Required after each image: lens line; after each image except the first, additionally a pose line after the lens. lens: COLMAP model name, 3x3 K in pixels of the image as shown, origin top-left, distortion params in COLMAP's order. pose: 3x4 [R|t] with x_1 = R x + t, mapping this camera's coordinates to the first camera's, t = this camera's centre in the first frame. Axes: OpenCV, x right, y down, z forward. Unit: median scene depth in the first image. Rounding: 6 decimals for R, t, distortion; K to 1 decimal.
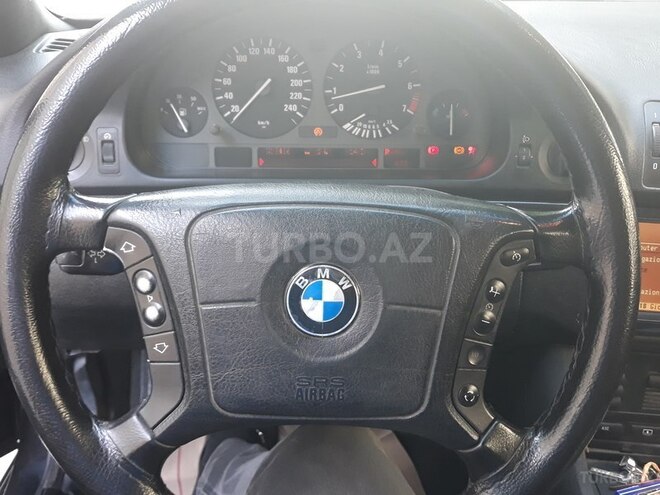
lens RADIAL K [[642.2, 0, 334.4], [0, 642.2, 252.7], [0, 0, 1]] dist [0.008087, 0.000000]
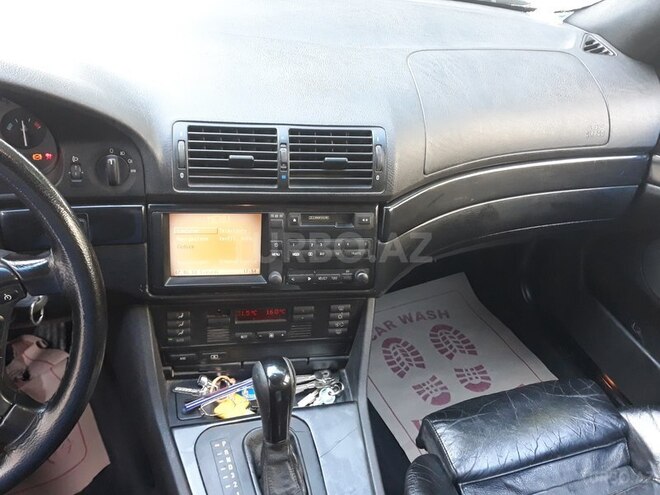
lens RADIAL K [[642.2, 0, 335.2], [0, 642.2, 241.5], [0, 0, 1]] dist [0.008087, 0.000000]
pose [[0.948030, -0.103266, 0.300957, 0.353781], [0.042847, 0.978686, 0.200843, -0.229118], [-0.315282, -0.177510, 0.932248, -0.317003]]
